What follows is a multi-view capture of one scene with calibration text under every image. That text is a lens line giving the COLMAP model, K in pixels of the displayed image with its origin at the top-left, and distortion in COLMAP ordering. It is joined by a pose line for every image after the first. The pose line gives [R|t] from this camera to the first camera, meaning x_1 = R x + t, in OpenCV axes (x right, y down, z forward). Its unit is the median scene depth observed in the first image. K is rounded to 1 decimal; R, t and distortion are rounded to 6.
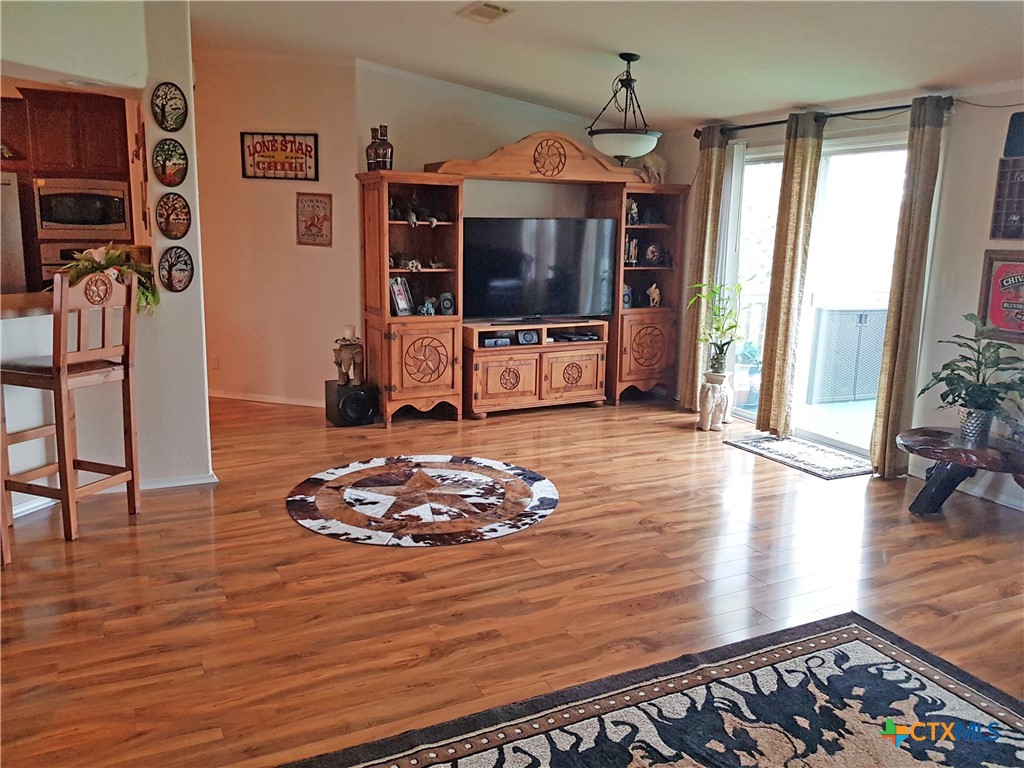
lens RADIAL K [[790.2, 0, 502.9], [0, 790.2, 375.4], [0, 0, 1]] dist [0.067224, -0.106293]
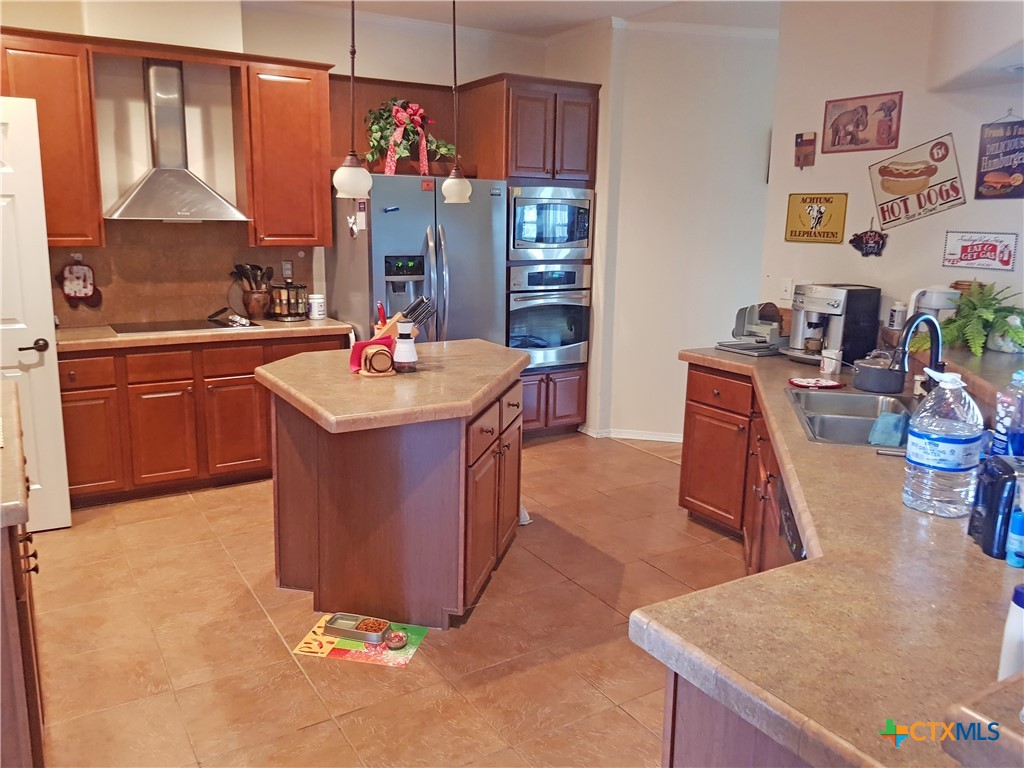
lens RADIAL K [[790.2, 0, 489.7], [0, 790.2, 364.0], [0, 0, 1]] dist [0.067224, -0.106293]
pose [[0.996499, -0.024419, 0.079965, -0.913617], [0.024260, 0.999701, 0.002957, -0.093062], [-0.080013, -0.001006, 0.996793, 0.269597]]
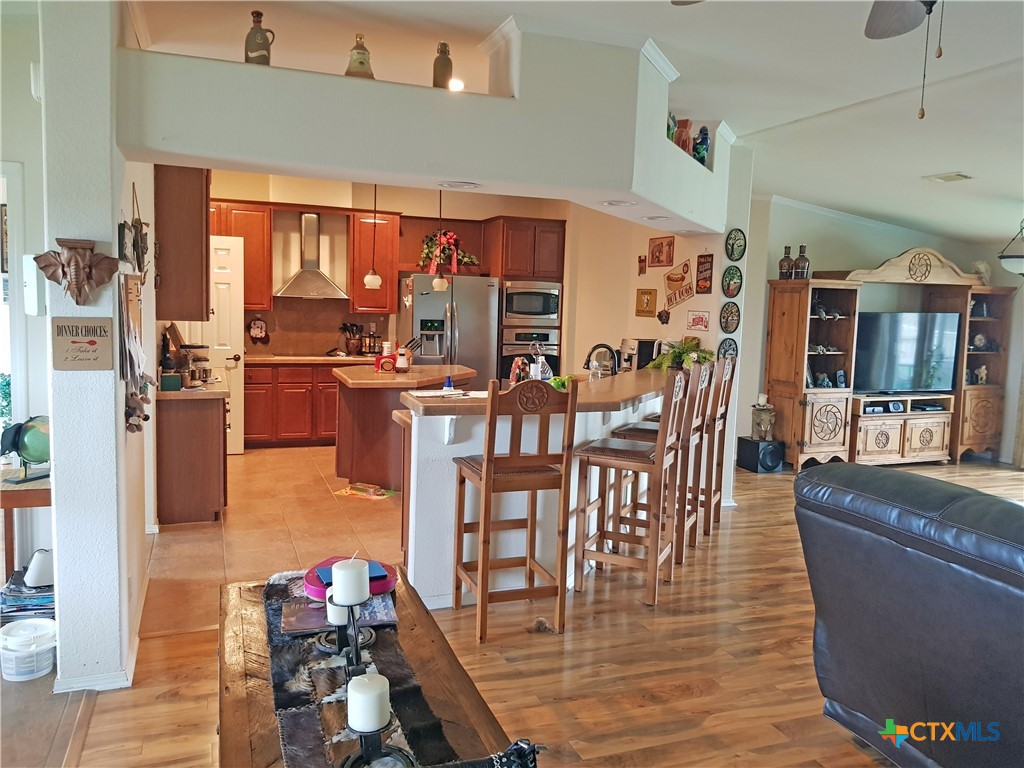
lens RADIAL K [[790.2, 0, 512.4], [0, 790.2, 376.1], [0, 0, 1]] dist [0.067224, -0.106293]
pose [[0.995400, 0.018532, -0.093999, -0.600569], [-0.026555, 0.996041, -0.084836, 0.035685], [0.092054, 0.086942, 0.991951, -0.415524]]
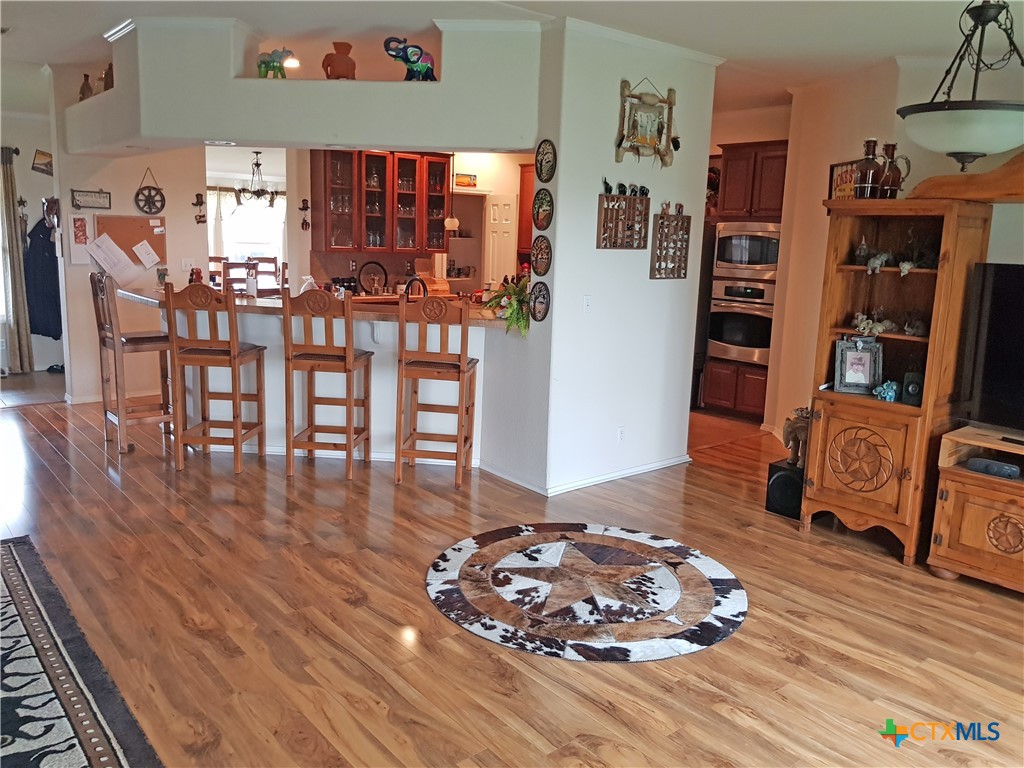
lens RADIAL K [[790.2, 0, 512.1], [0, 790.2, 371.3], [0, 0, 1]] dist [0.067224, -0.106293]
pose [[0.241907, 0.153019, -0.958158, 0.621686], [-0.206303, 0.973020, 0.103307, -0.131309], [0.948114, 0.172680, 0.266948, 0.614668]]
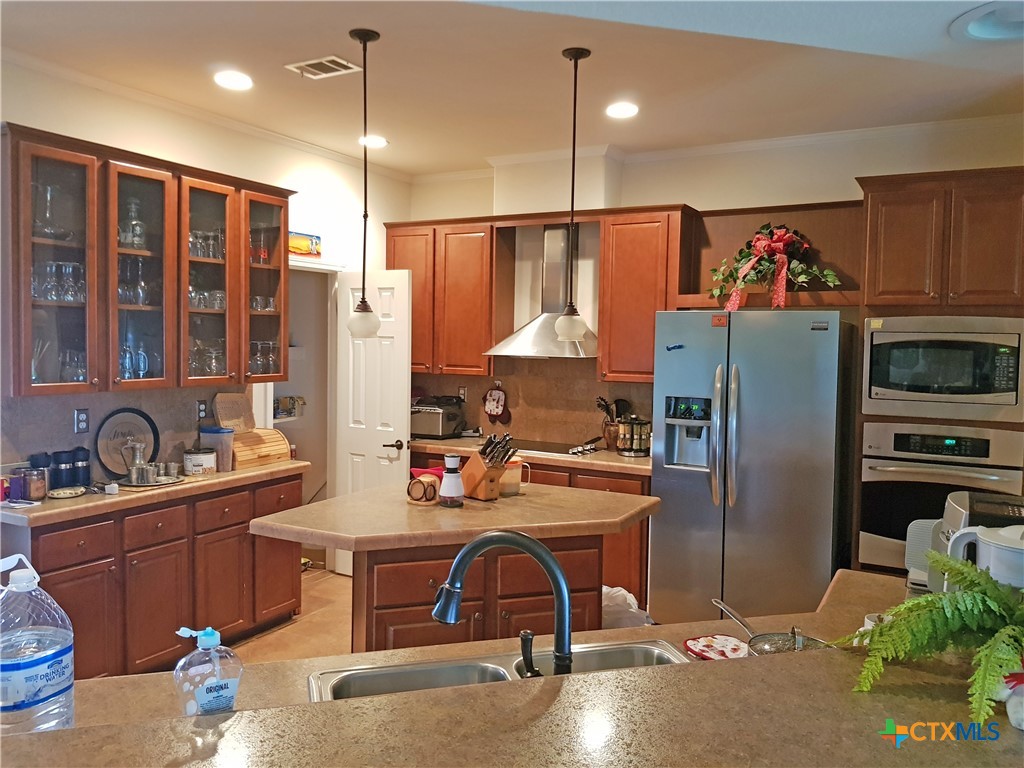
lens RADIAL K [[790.2, 0, 515.6], [0, 790.2, 374.8], [0, 0, 1]] dist [0.067224, -0.106293]
pose [[0.589726, 0.024797, -0.807222, -0.335043], [-0.151462, 0.985189, -0.080389, -0.151595], [0.793273, 0.169671, 0.584747, 0.581746]]
